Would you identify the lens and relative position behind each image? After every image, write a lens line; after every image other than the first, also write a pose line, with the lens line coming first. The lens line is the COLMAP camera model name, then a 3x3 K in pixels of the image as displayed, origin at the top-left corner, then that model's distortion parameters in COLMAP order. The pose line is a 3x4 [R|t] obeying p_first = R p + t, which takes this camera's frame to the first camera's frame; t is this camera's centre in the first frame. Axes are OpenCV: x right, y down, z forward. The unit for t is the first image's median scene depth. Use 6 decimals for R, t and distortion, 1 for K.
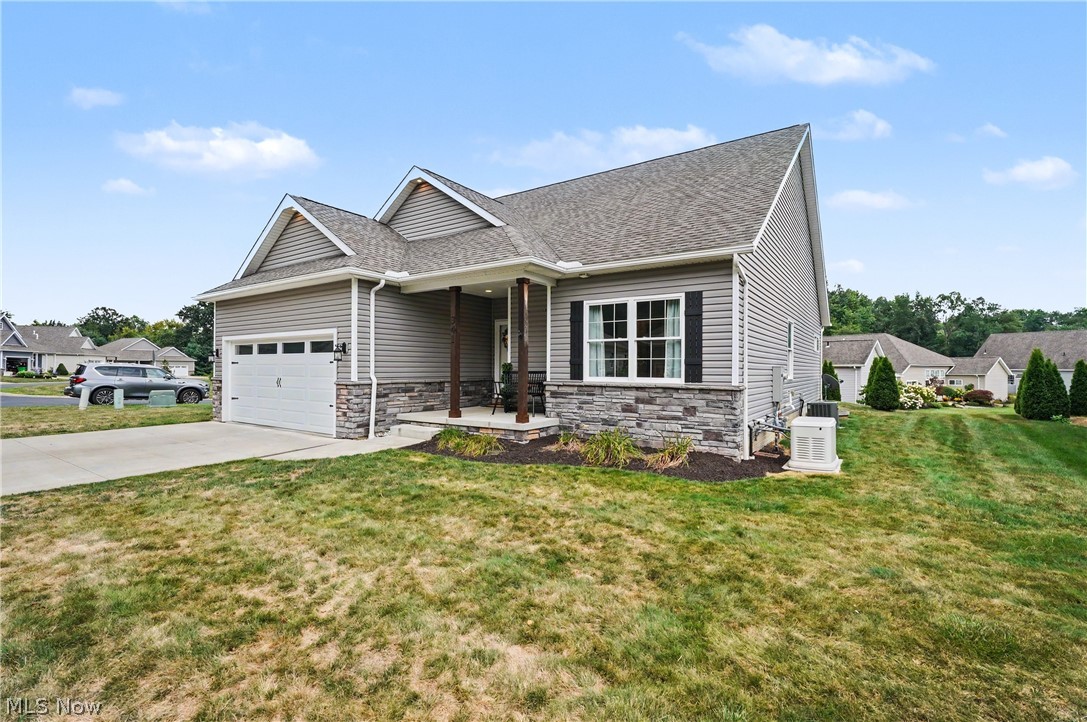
lens RADIAL K [[497.6, 0, 543.4], [0, 497.6, 362.4], [0, 0, 1]] dist [-0.000201, 0.000040]
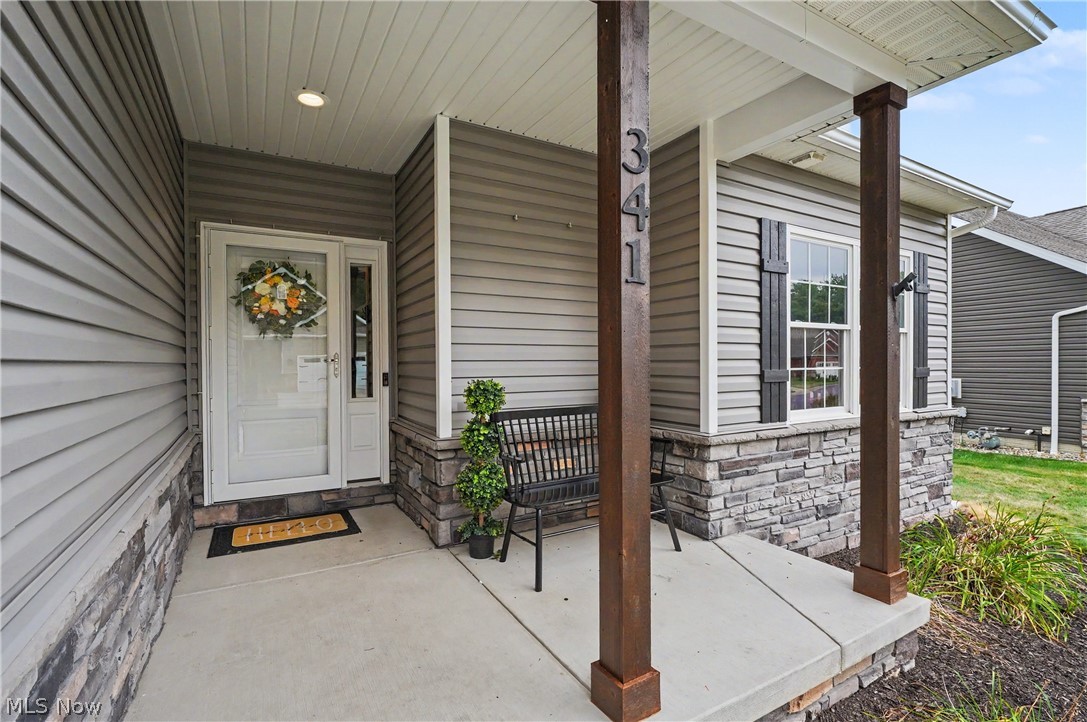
lens RADIAL K [[497.6, 0, 543.3], [0, 497.6, 364.1], [0, 0, 1]] dist [-0.000201, 0.000040]
pose [[0.438711, -0.008493, 0.898588, -0.361159], [-0.000552, 0.999953, 0.009721, -0.014551], [-0.898628, -0.004761, 0.438686, 0.979311]]
